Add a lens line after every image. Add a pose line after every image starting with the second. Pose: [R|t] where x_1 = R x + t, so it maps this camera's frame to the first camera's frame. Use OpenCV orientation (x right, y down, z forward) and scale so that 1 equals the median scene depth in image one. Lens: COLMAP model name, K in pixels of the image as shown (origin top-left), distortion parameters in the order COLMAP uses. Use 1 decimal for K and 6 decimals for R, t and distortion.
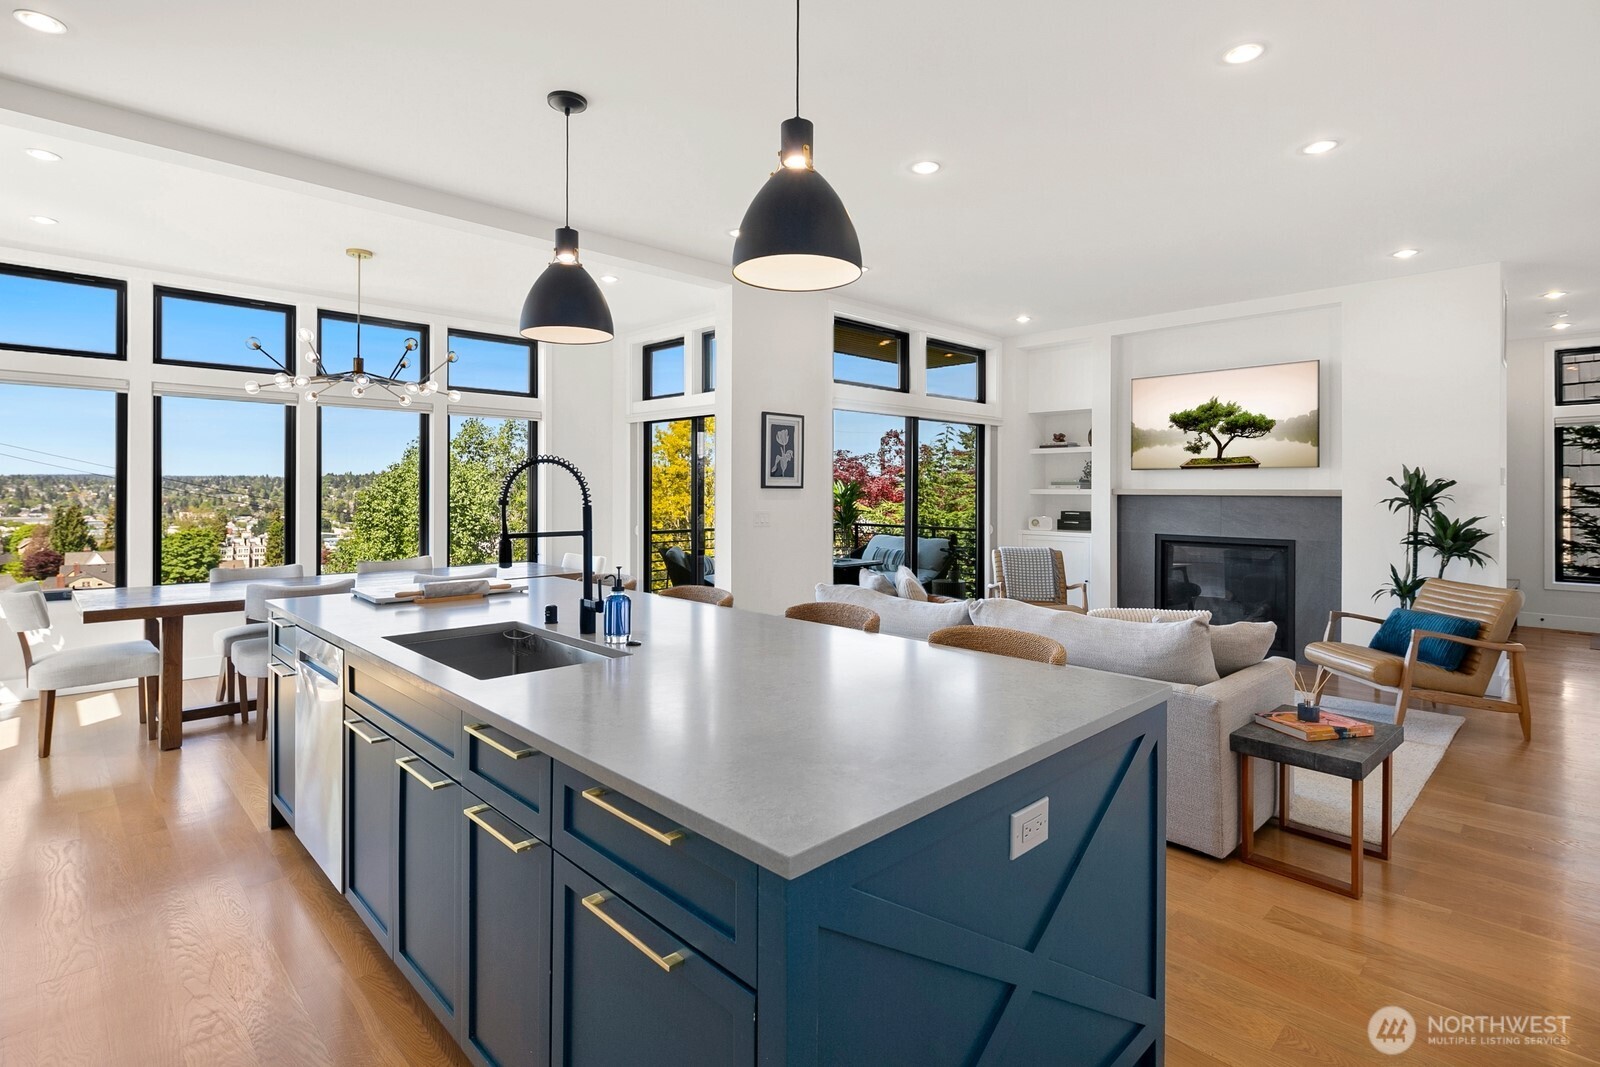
lens RADIAL K [[782.6, 0, 798.5], [0, 782.6, 487.4], [0, 0, 1]] dist [-0.004920, -0.000096]
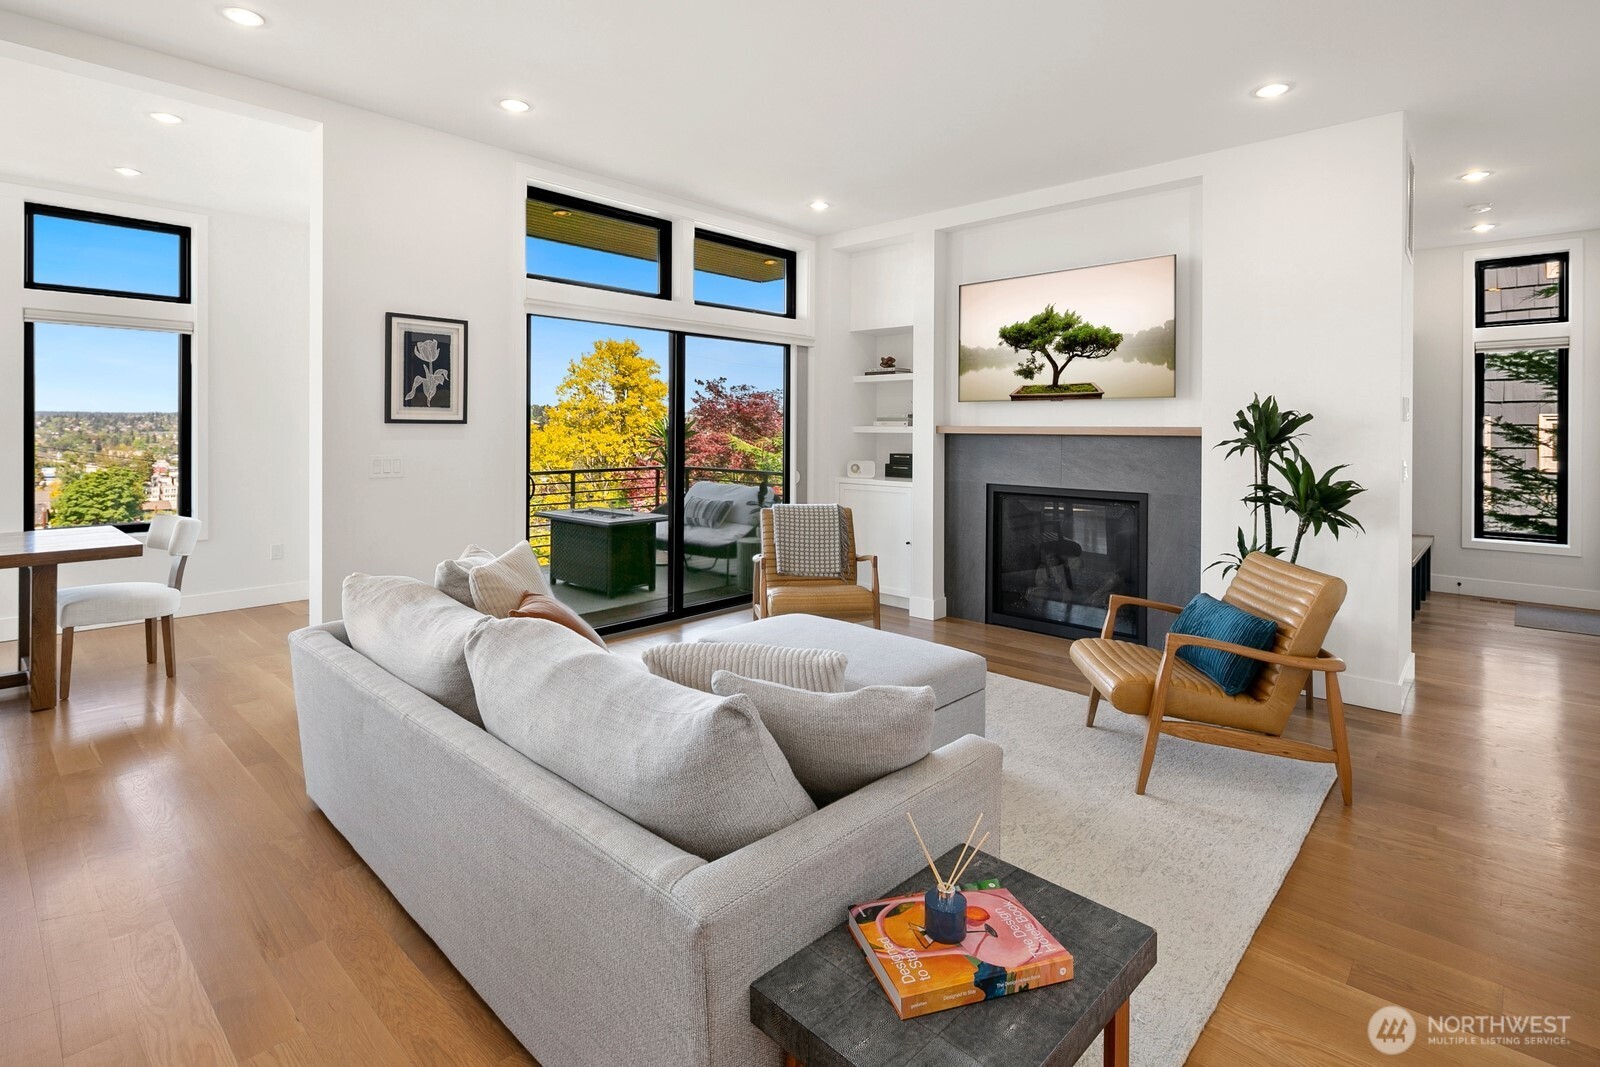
lens RADIAL K [[784.3, 0, 800.0], [0, 784.3, 428.6], [0, 0, 1]] dist [0.000067, -0.000226]
pose [[0.998253, 0.000716, 0.059076, 0.223073], [-0.001008, 0.999987, 0.004913, 0.001707], [-0.059072, -0.004964, 0.998241, 0.227357]]
